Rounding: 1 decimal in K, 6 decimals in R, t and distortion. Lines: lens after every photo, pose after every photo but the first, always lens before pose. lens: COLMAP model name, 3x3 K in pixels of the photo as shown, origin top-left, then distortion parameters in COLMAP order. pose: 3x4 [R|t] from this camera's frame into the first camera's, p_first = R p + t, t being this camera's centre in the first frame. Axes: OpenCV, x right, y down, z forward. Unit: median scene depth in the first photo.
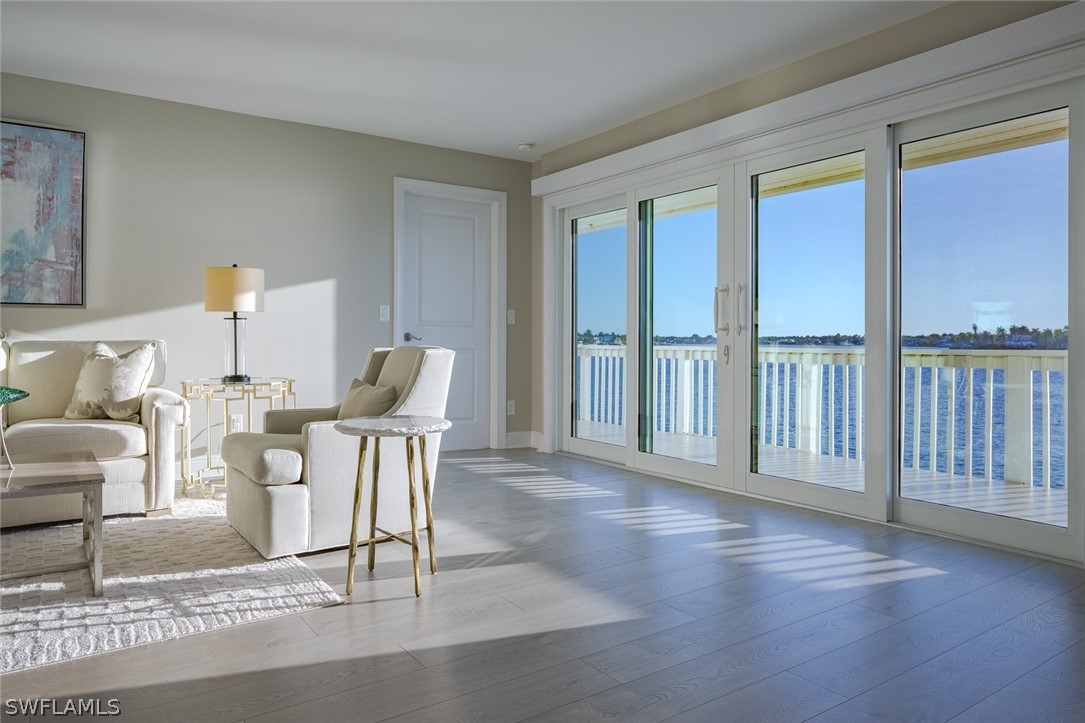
lens RADIAL K [[695.4, 0, 542.5], [0, 695.4, 361.5], [0, 0, 1]] dist [-0.002316, -0.000553]
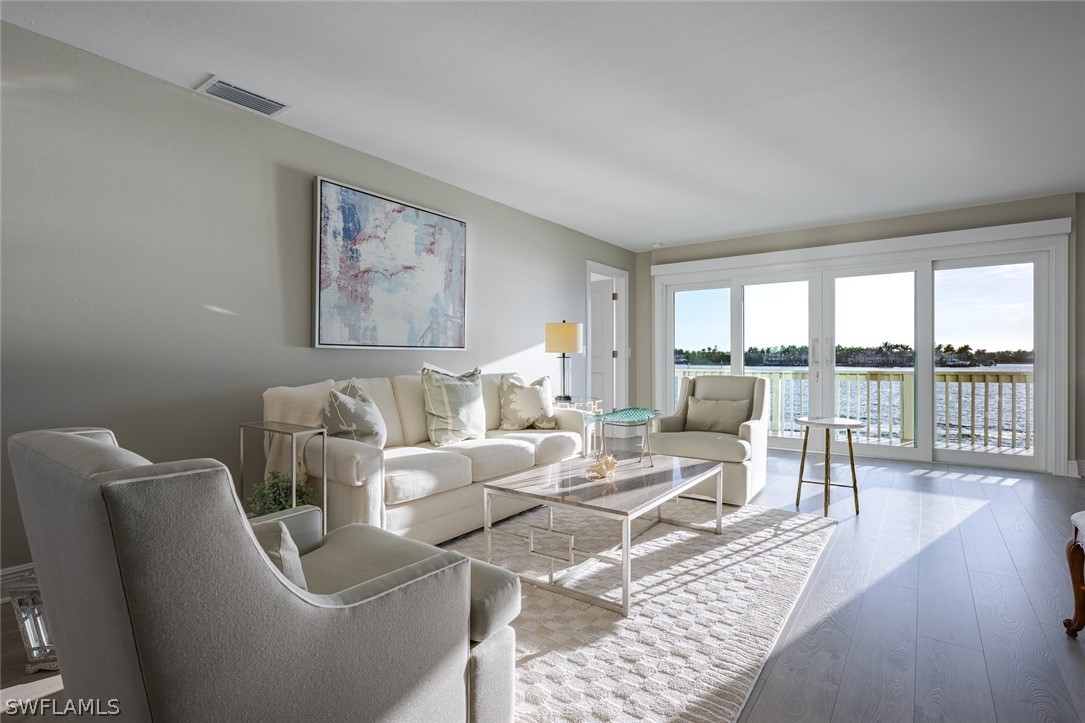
lens RADIAL K [[511.4, 0, 542.5], [0, 511.4, 361.5], [0, 0, 1]] dist [0.000267, -0.000022]
pose [[0.940856, -0.007782, 0.338719, -0.879418], [0.016793, 0.999579, -0.023680, -0.028629], [-0.338392, 0.027967, 0.940590, 0.002448]]
